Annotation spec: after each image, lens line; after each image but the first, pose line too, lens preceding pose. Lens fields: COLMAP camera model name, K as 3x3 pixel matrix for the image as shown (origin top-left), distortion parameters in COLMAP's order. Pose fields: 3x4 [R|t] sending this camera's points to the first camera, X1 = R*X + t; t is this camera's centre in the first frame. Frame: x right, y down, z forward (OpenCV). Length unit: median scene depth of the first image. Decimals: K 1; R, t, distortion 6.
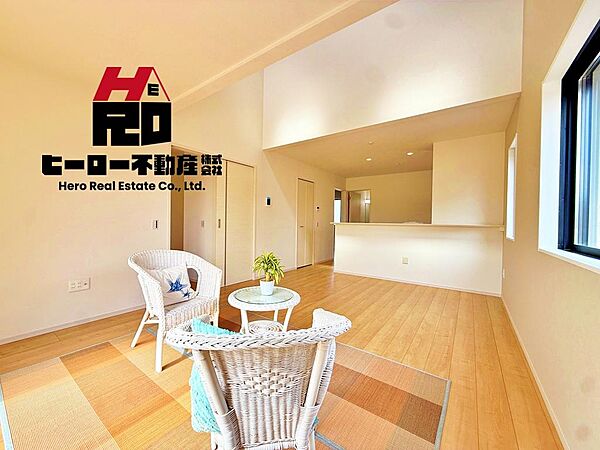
lens RADIAL K [[240.1, 0, 300.0], [0, 240.1, 225.0], [0, 0, 1]] dist [-0.001326, 0.000035]
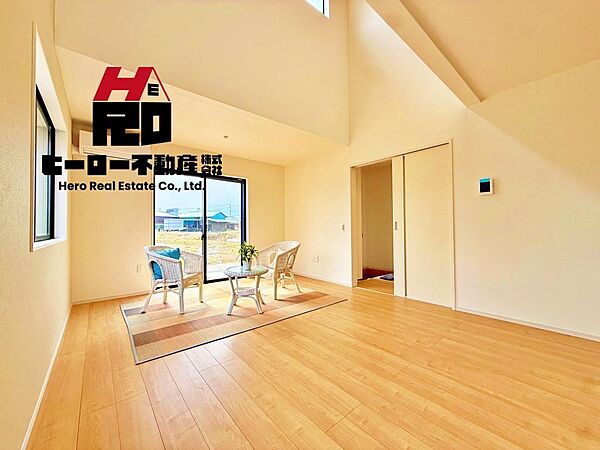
lens RADIAL K [[238.2, 0, 300.0], [0, 238.2, 225.0], [0, 0, 1]] dist [-0.009494, -0.000187]
pose [[-0.240081, -0.025244, -0.970424, 1.289557], [-0.003130, 0.999677, -0.025231, 0.029493], [0.970748, -0.003020, -0.240083, 1.695782]]
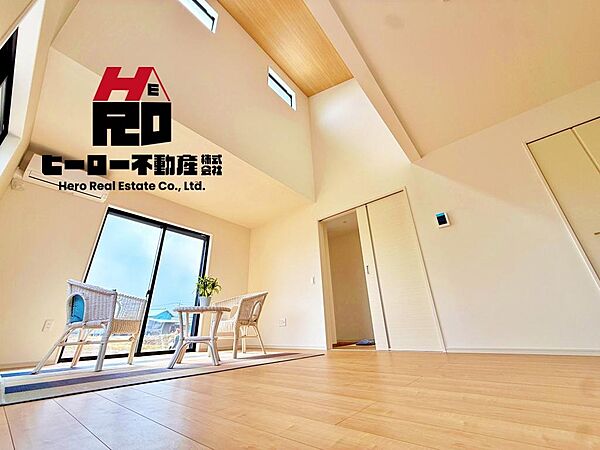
lens RADIAL K [[240.1, 0, 300.0], [0, 240.1, 225.0], [0, 0, 1]] dist [-0.001326, 0.000035]
pose [[-0.082856, -0.413740, -0.906617, 1.153874], [0.024289, 0.908636, -0.416882, 0.419513], [0.996266, -0.056562, -0.065236, 1.603016]]
